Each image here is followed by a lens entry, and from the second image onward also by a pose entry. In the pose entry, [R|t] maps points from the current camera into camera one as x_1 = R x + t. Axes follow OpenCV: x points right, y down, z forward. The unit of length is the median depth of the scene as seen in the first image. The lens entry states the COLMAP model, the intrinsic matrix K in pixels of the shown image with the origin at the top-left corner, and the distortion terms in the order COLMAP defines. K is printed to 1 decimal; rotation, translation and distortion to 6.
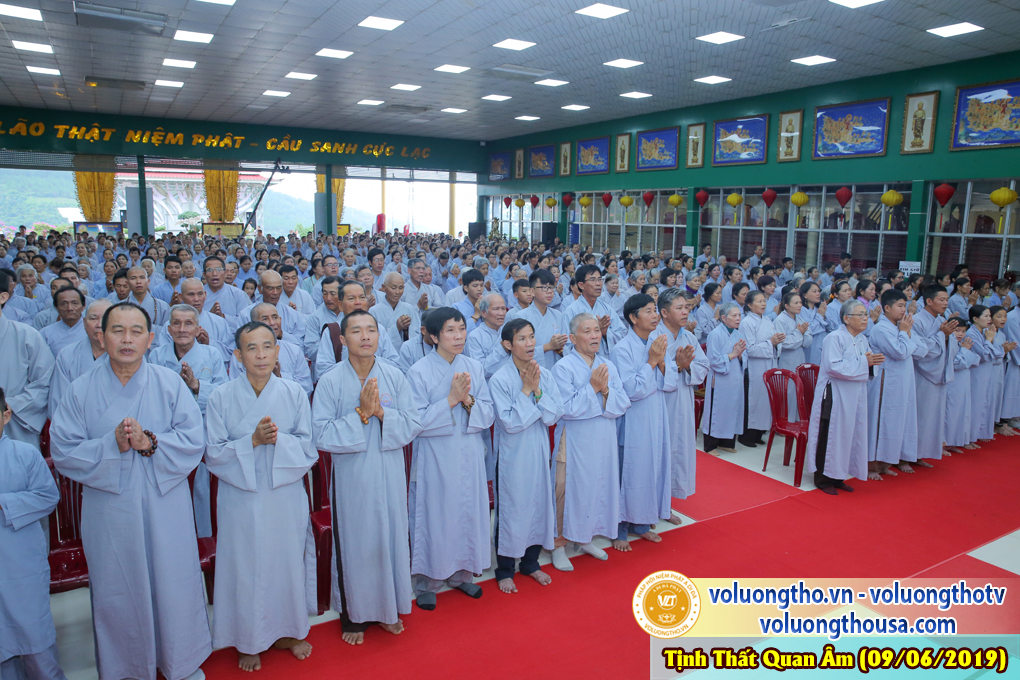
lens RADIAL K [[692.3, 0, 510.0], [0, 692.3, 340.0], [0, 0, 1]] dist [-0.111700, 0.083951]
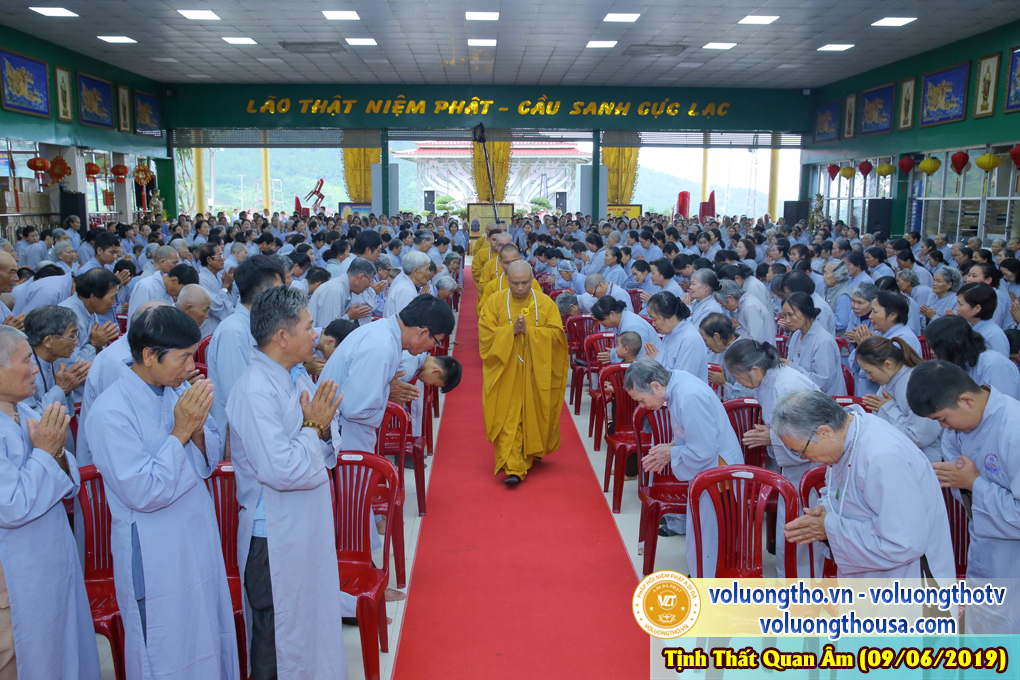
lens RADIAL K [[828.1, 0, 510.0], [0, 828.1, 340.0], [0, 0, 1]] dist [-0.073169, 0.098648]
pose [[0.877685, 0.064183, -0.474920, 0.135820], [-0.068782, 0.997602, 0.007707, -0.010331], [0.474276, 0.025902, 0.879995, 0.109903]]
